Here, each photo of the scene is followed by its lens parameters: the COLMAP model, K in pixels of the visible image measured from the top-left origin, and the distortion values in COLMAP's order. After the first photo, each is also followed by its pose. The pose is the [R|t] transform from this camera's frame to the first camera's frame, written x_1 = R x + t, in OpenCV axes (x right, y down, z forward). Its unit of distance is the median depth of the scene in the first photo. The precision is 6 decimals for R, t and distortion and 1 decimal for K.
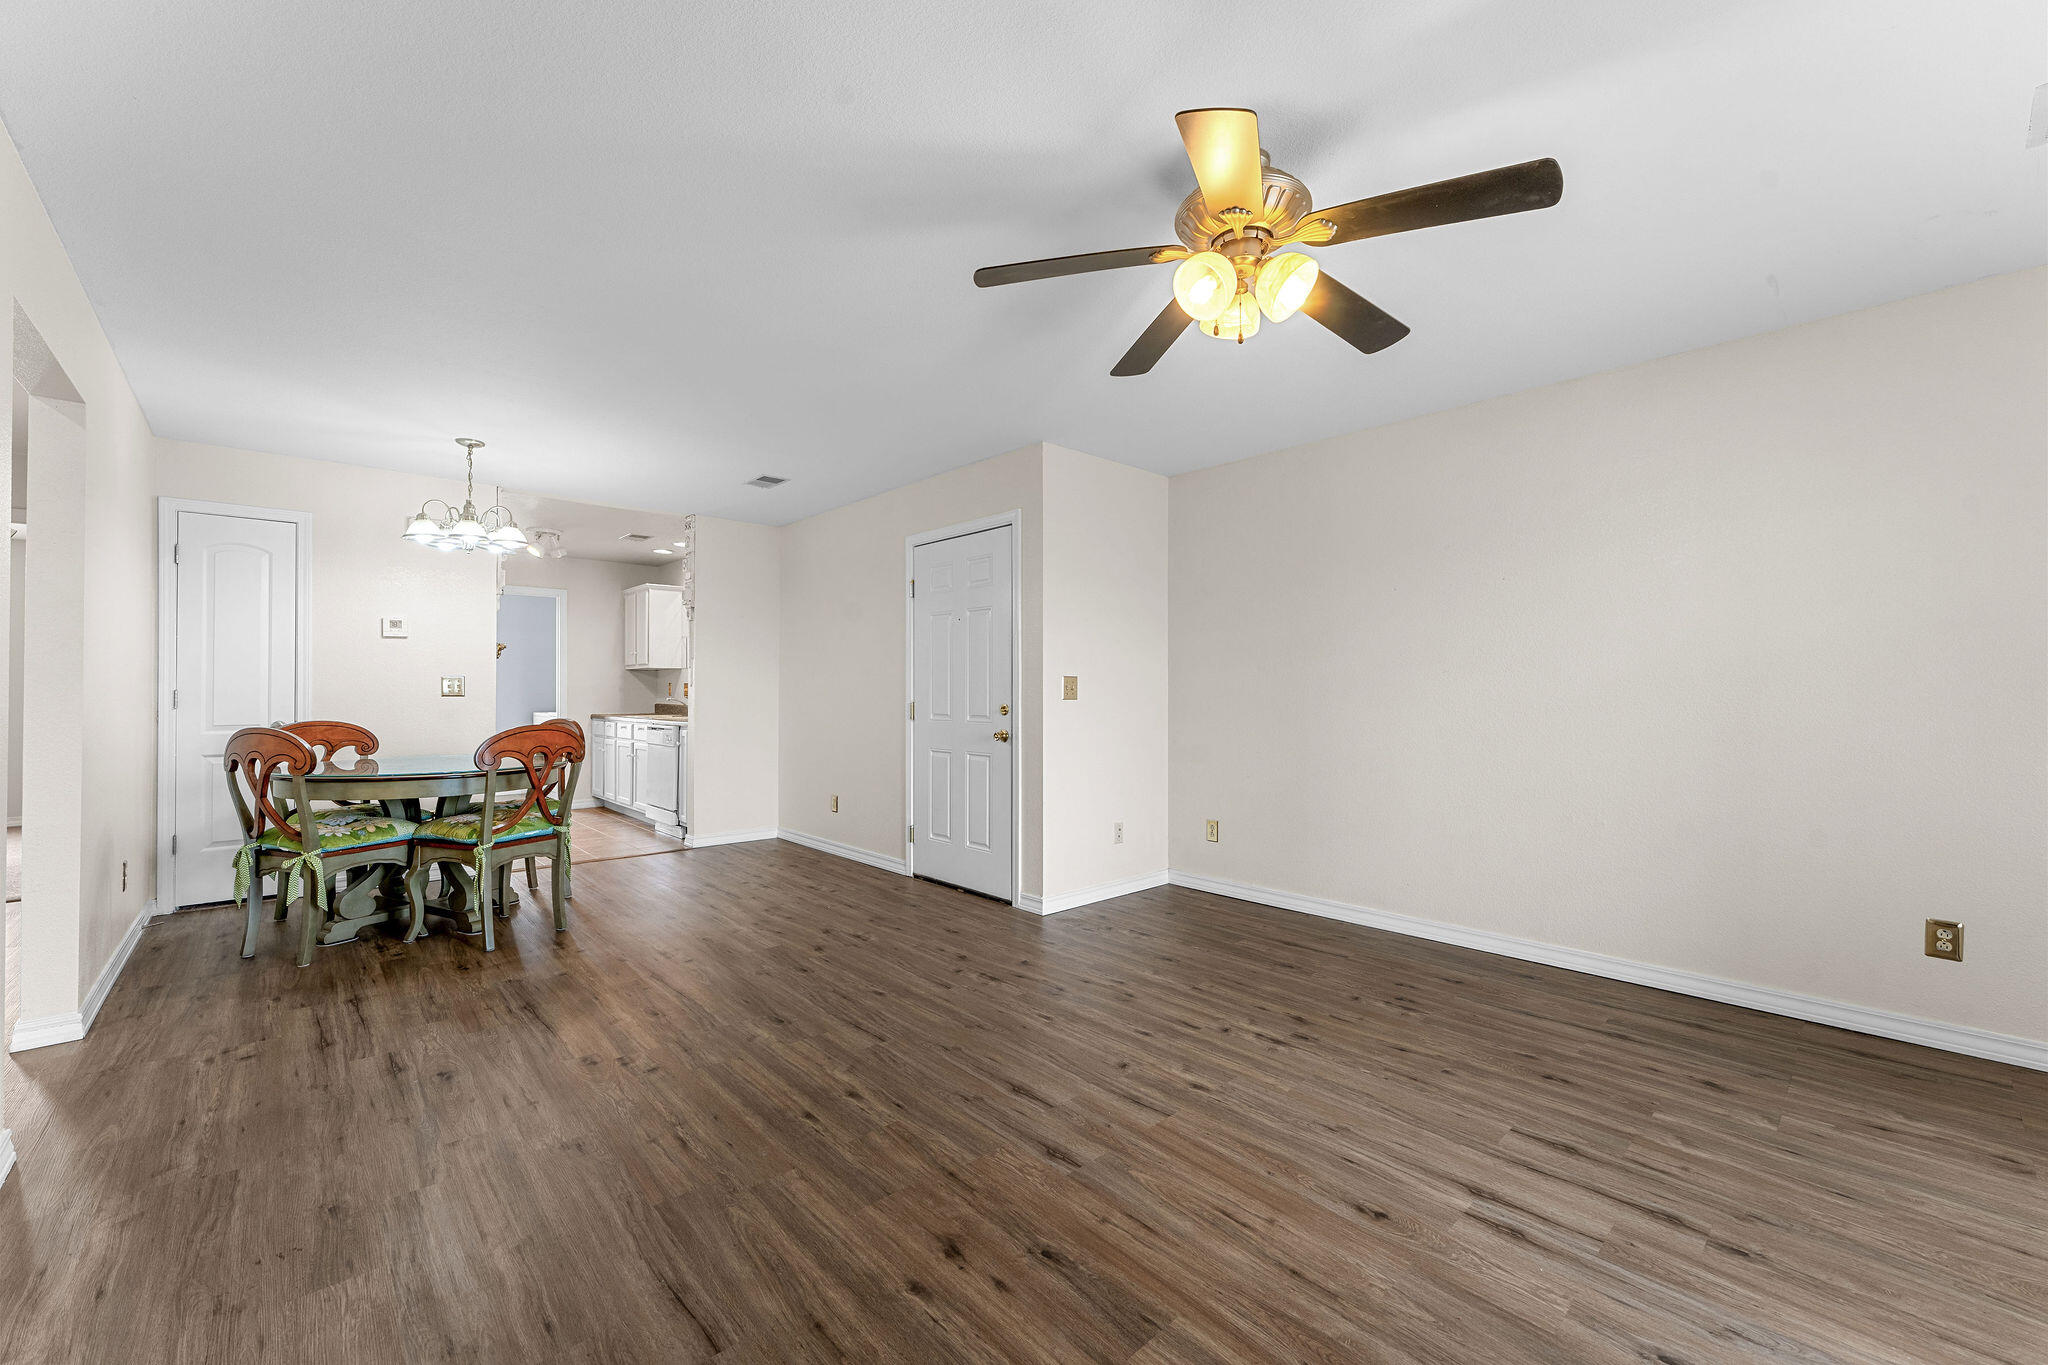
lens RADIAL K [[801.7, 0, 1014.3], [0, 801.7, 691.1], [0, 0, 1]] dist [0.000121, -0.000286]
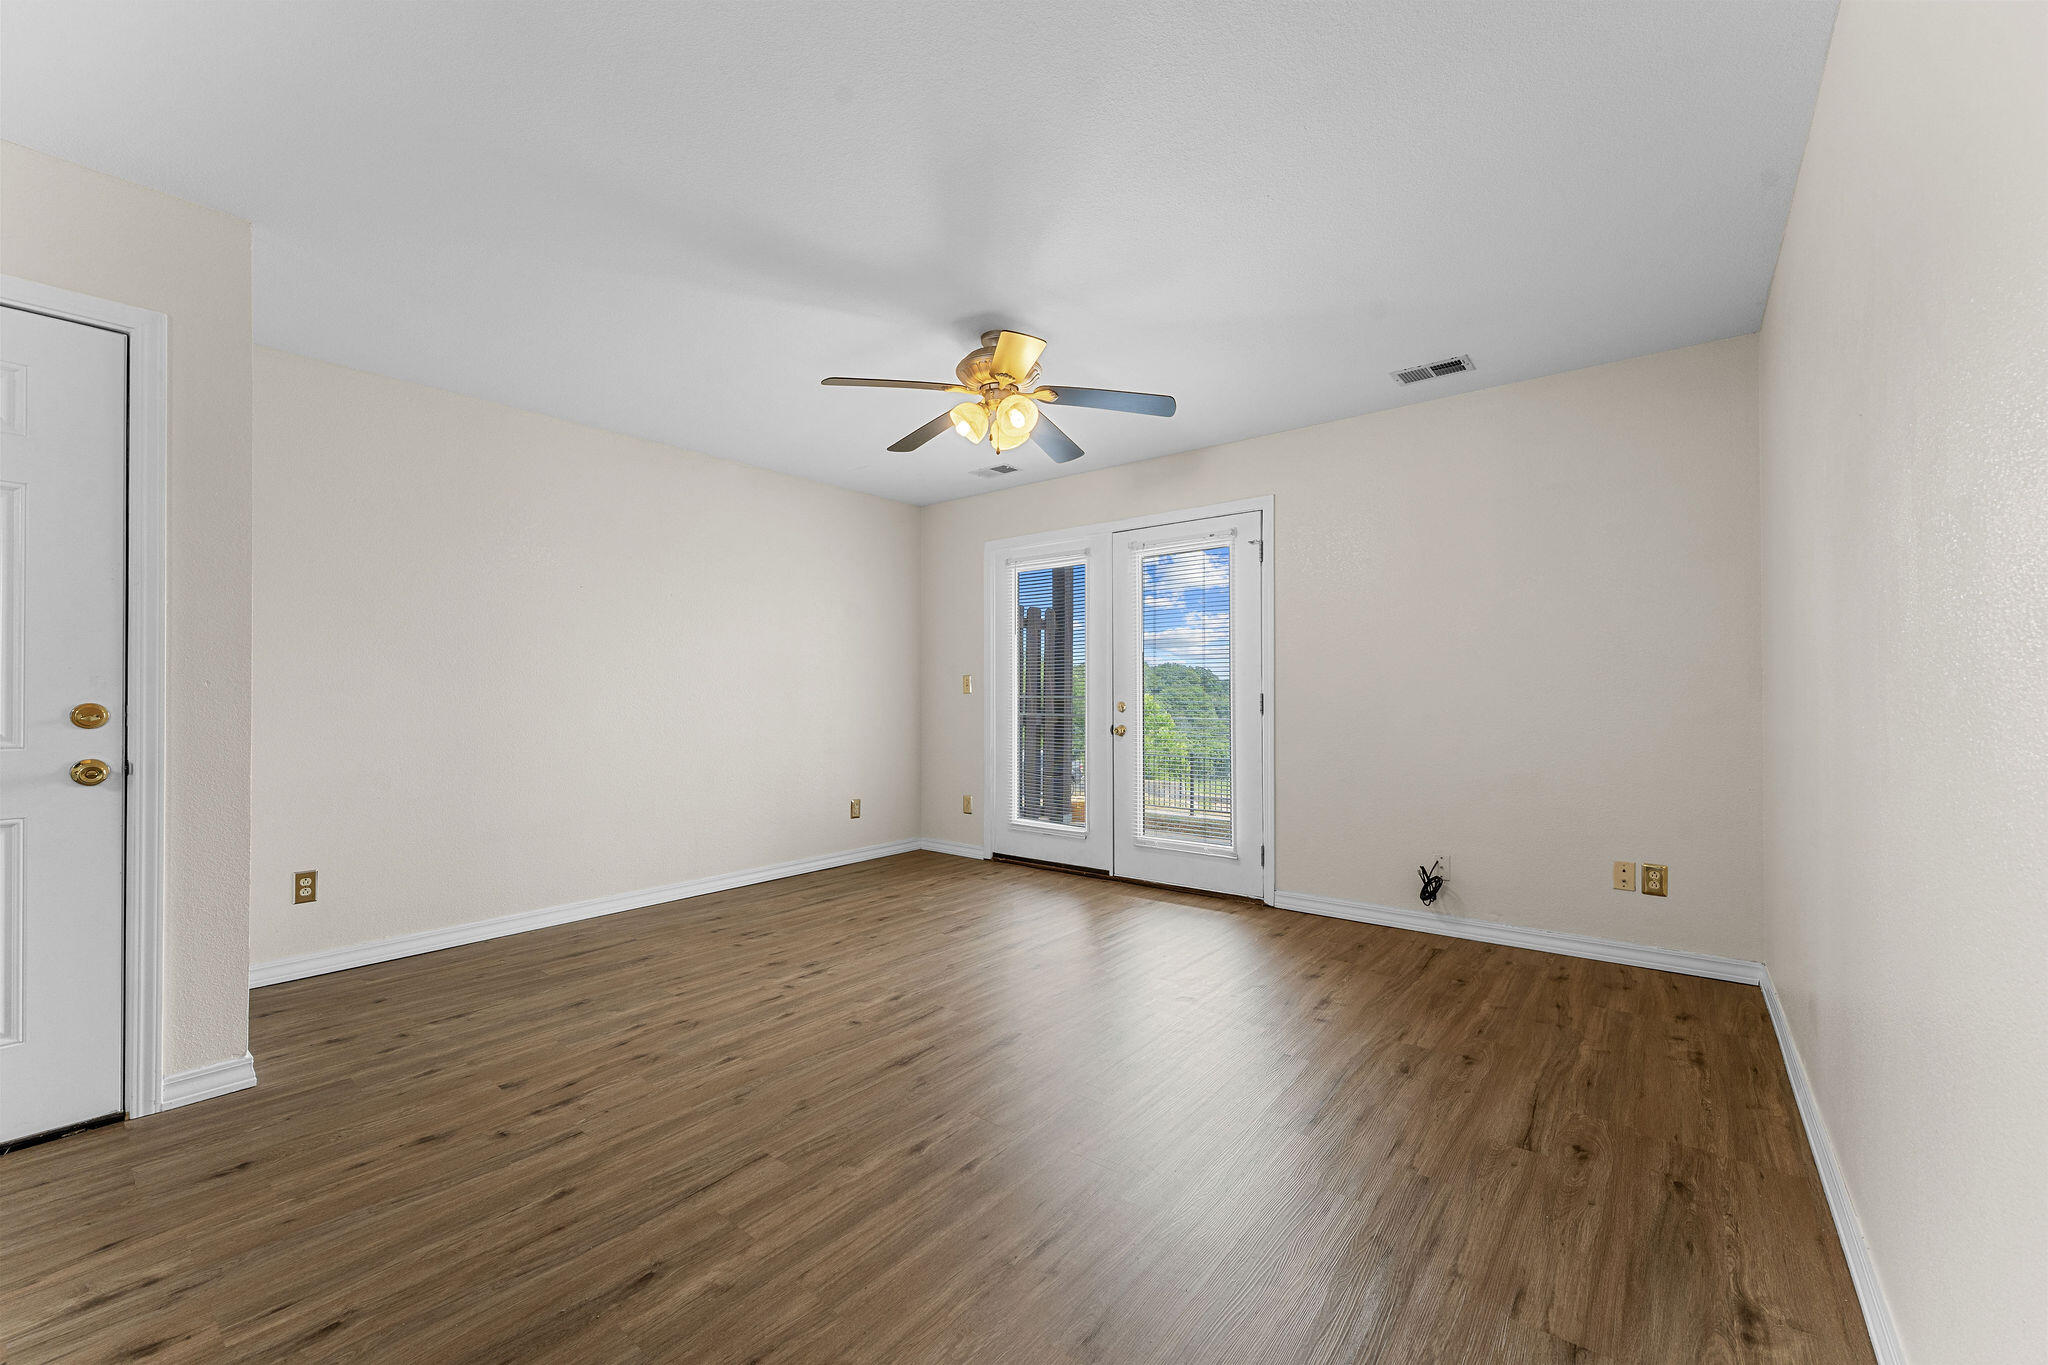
lens RADIAL K [[801.7, 0, 1021.7], [0, 801.7, 685.8], [0, 0, 1]] dist [0.000121, -0.000286]
pose [[-0.151794, 0.009641, 0.988365, -0.655498], [-0.002323, 0.999946, -0.010111, 0.010737], [-0.988409, -0.003830, -0.151763, 0.624930]]
